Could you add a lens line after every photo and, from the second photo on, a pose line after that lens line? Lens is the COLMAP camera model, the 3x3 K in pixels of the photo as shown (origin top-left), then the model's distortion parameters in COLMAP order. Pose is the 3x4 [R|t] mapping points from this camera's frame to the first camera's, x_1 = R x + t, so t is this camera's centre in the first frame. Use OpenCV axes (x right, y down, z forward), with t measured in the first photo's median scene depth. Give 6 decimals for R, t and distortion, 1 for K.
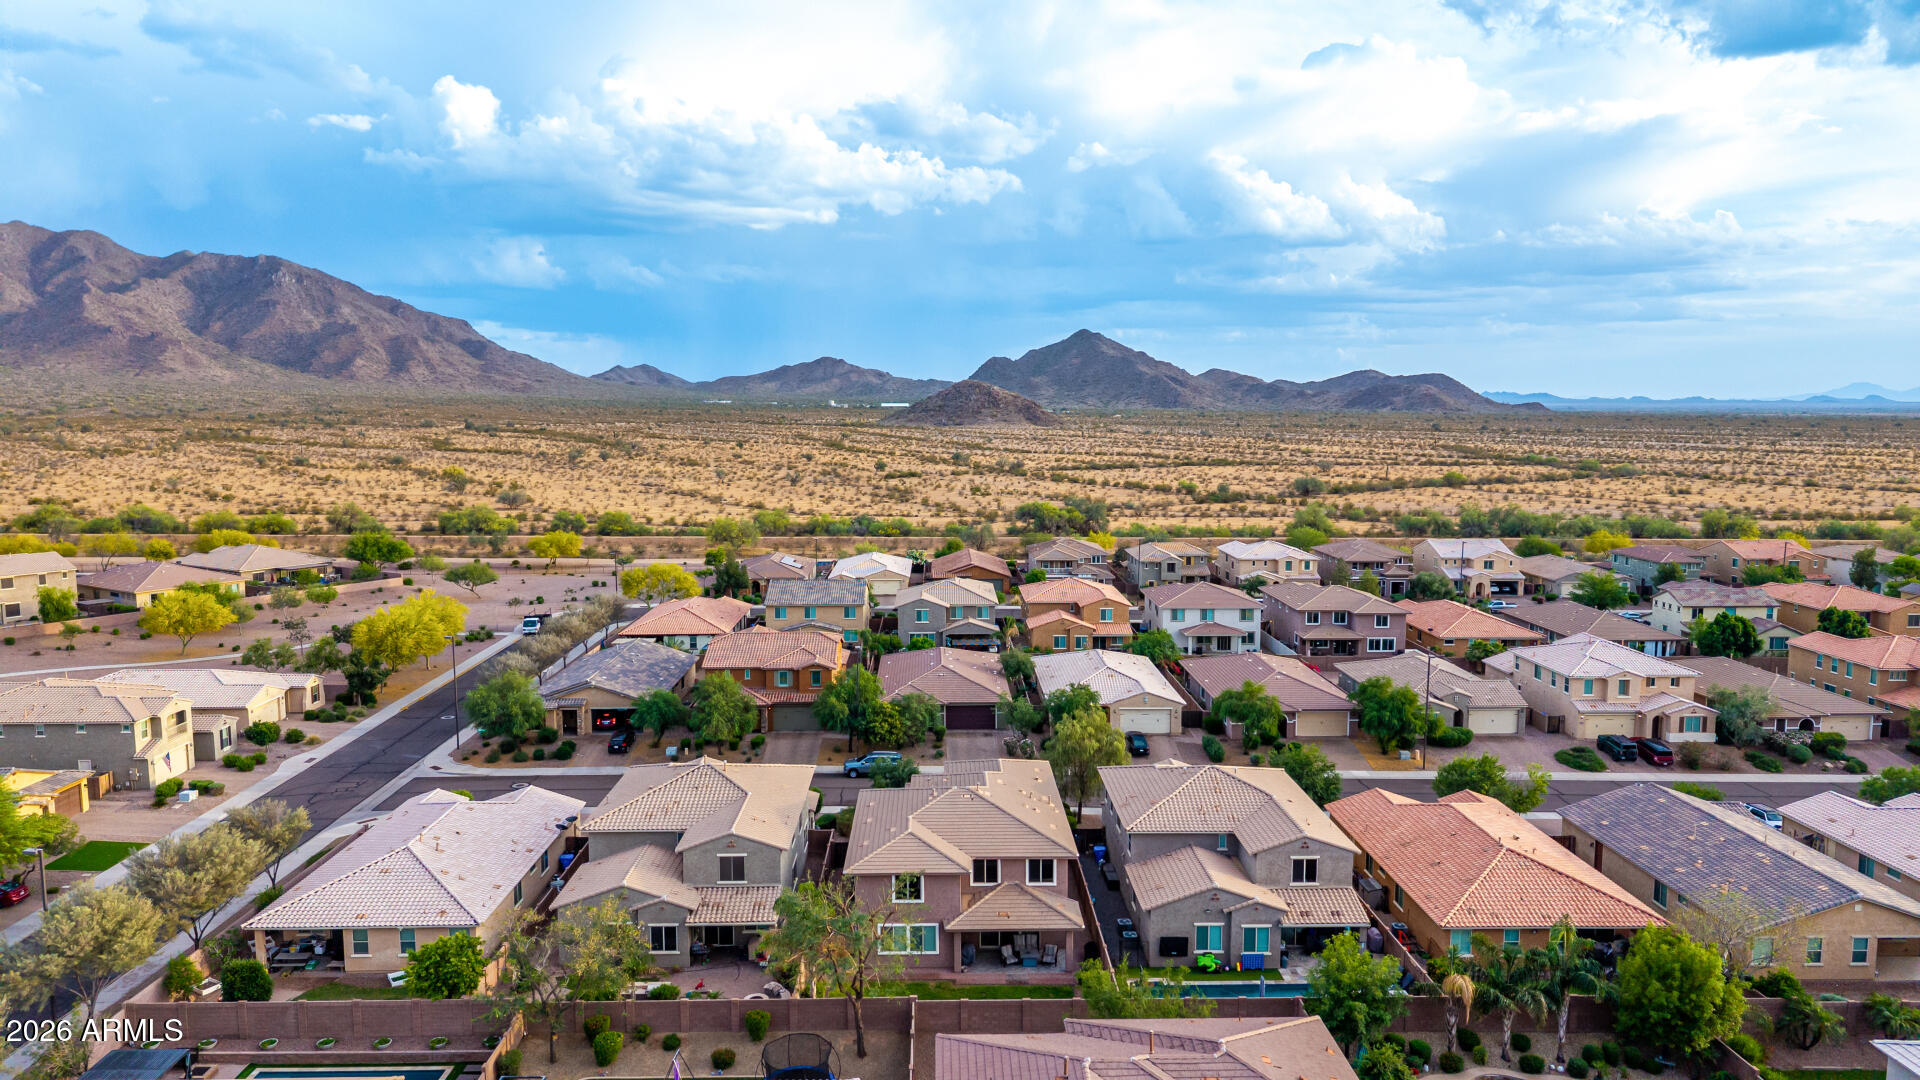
lens RADIAL K [[1276.0, 0, 956.7], [0, 1276.0, 542.7], [0, 0, 1]] dist [0.030715, -0.034484]
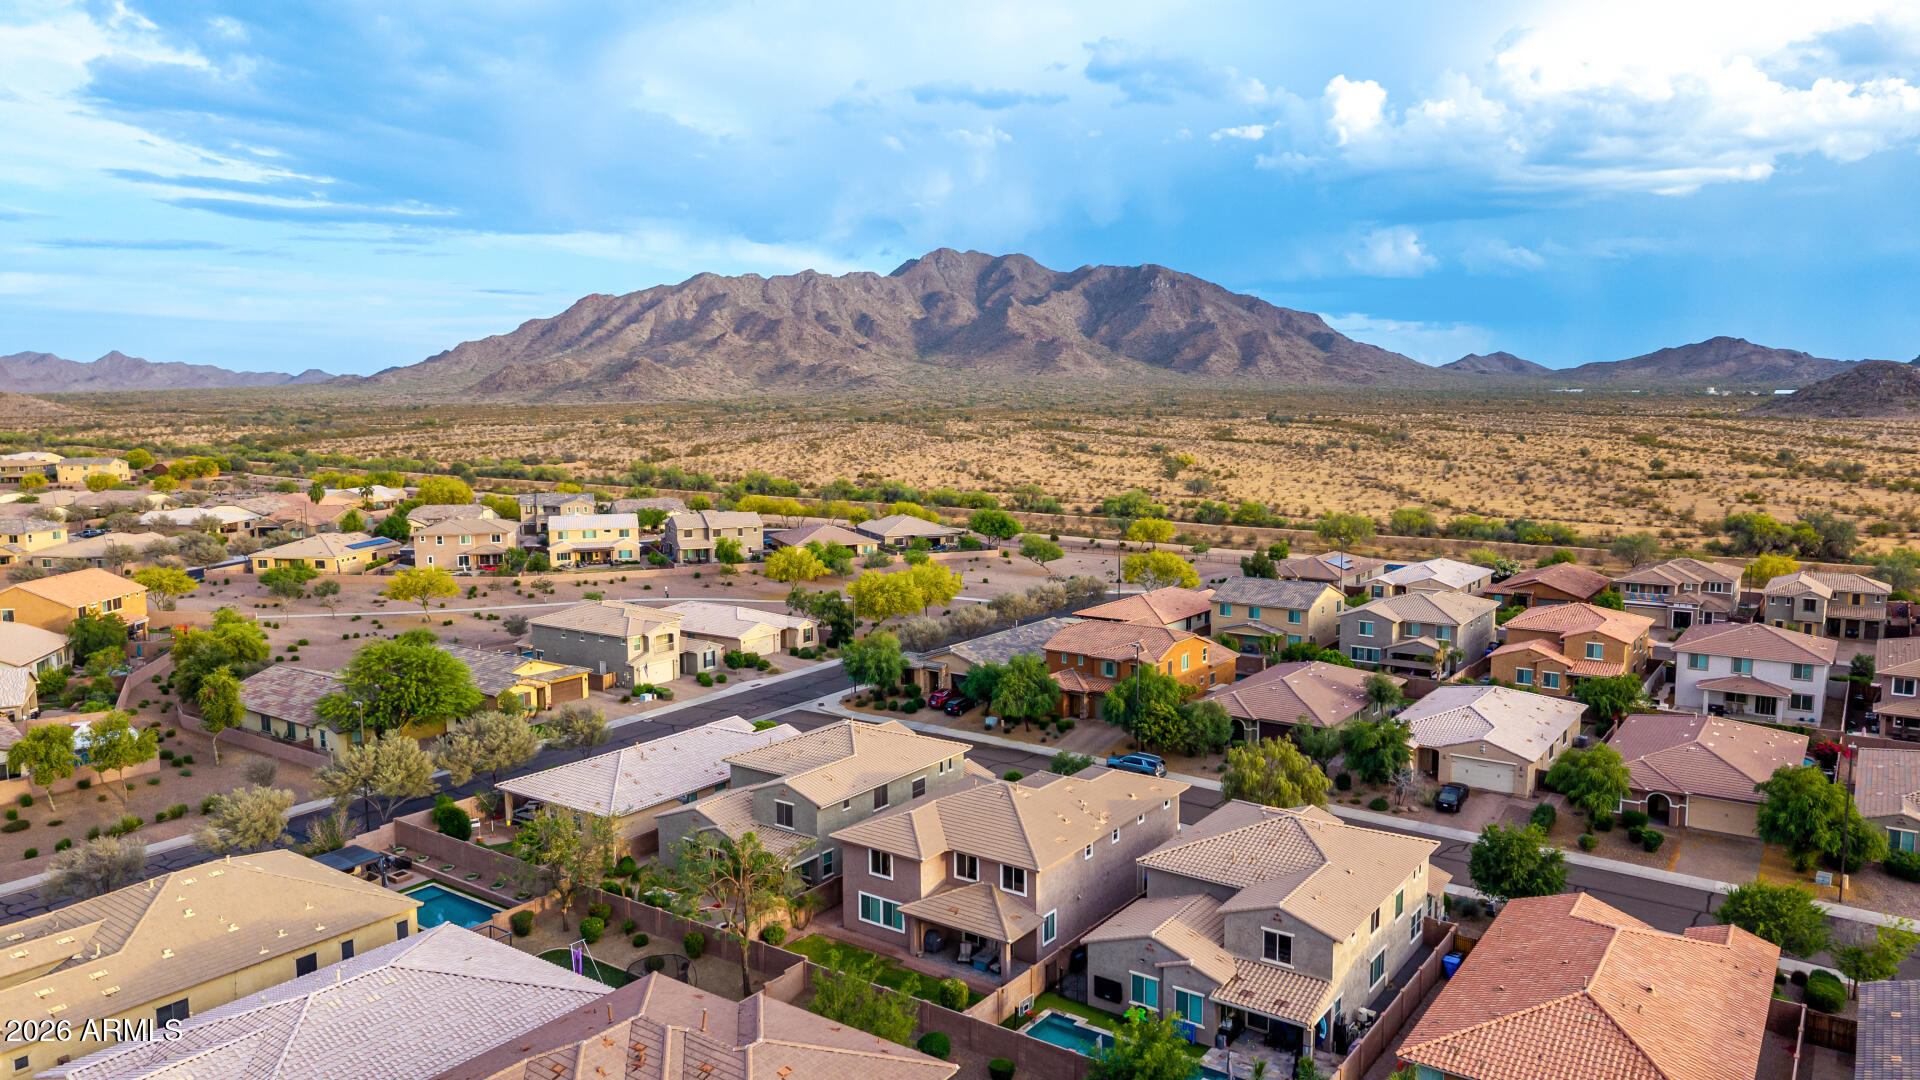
lens RADIAL K [[1276.0, 0, 958.2], [0, 1276.0, 553.9], [0, 0, 1]] dist [0.030715, -0.034484]
pose [[0.799981, 0.069588, -0.595977, 0.190265], [-0.060419, 0.997546, 0.035375, -0.006769], [0.596976, 0.007709, 0.802222, 0.061872]]
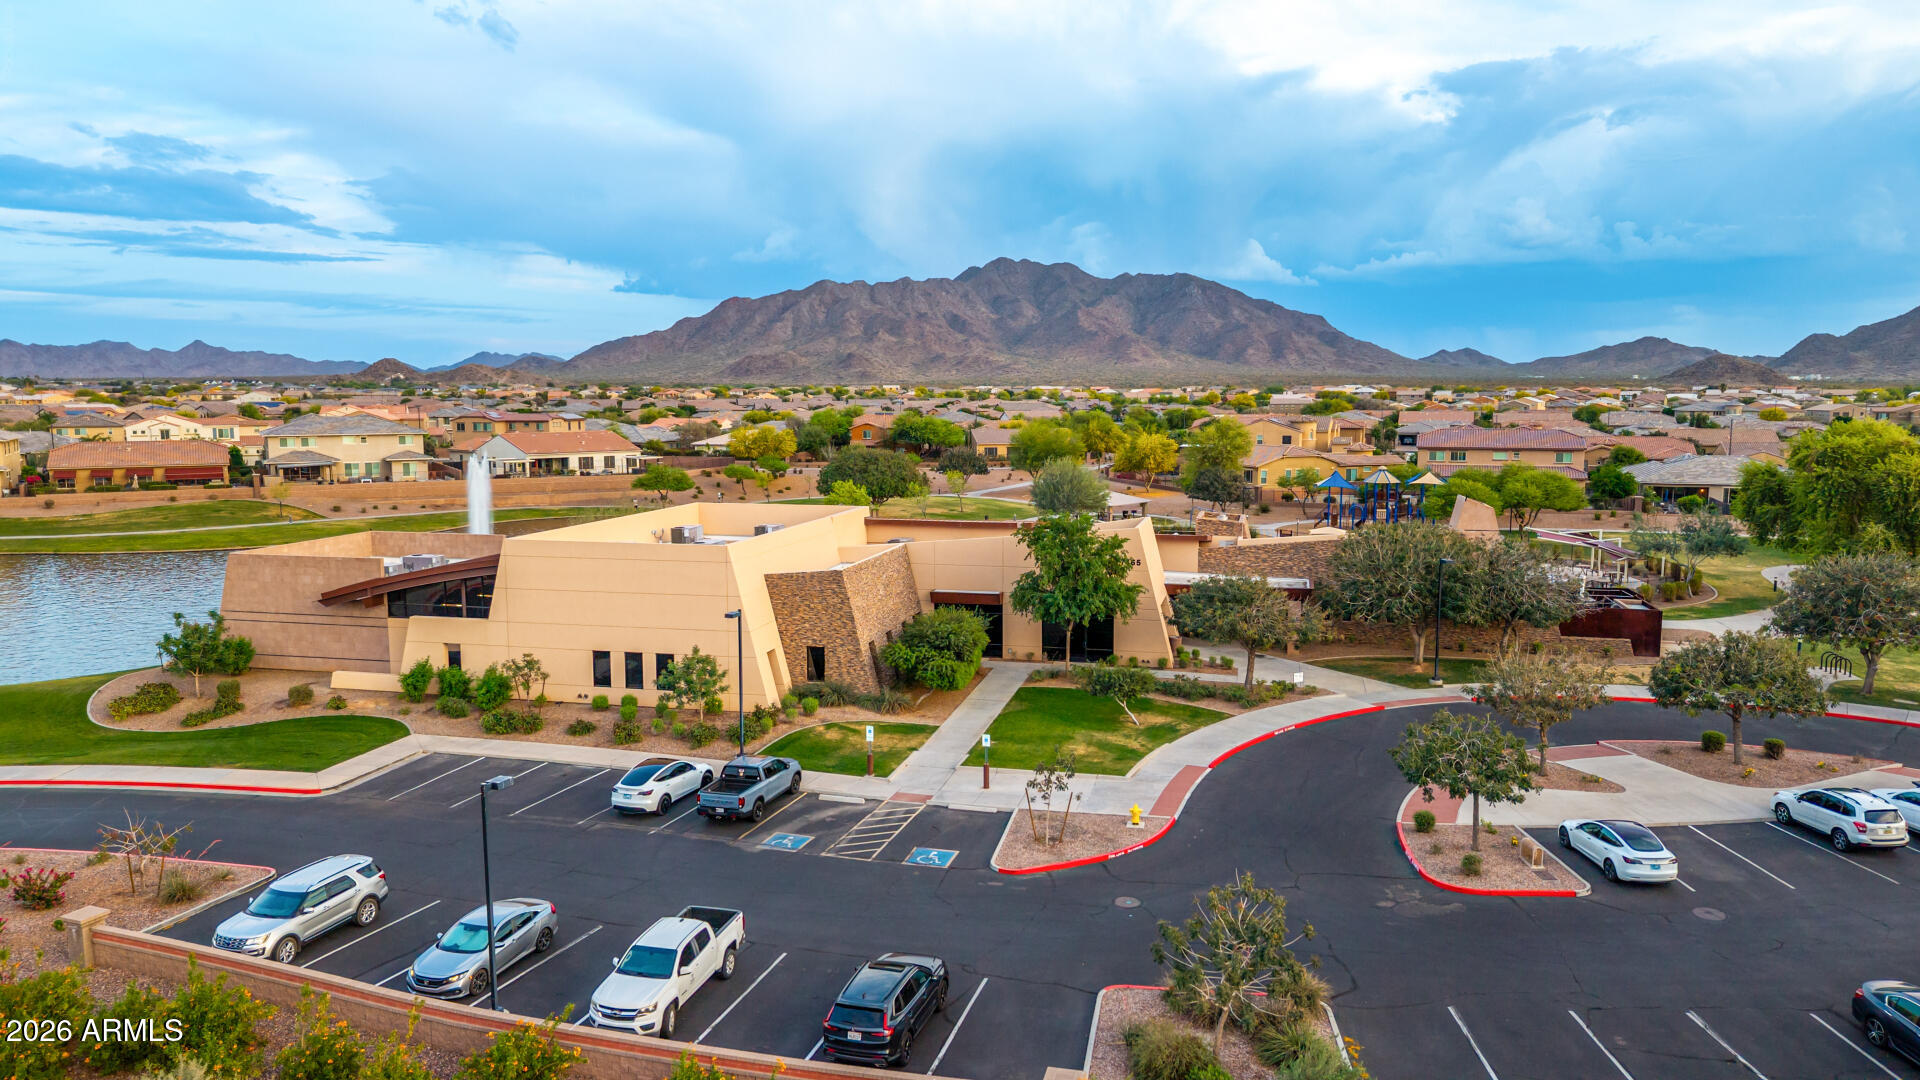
lens RADIAL K [[1276.0, 0, 958.6], [0, 1276.0, 539.9], [0, 0, 1]] dist [0.030715, -0.034484]
pose [[0.824316, 0.064204, -0.562477, 0.564310], [-0.059073, 0.997879, 0.027330, 0.426018], [0.563039, 0.010698, 0.826361, -3.145635]]
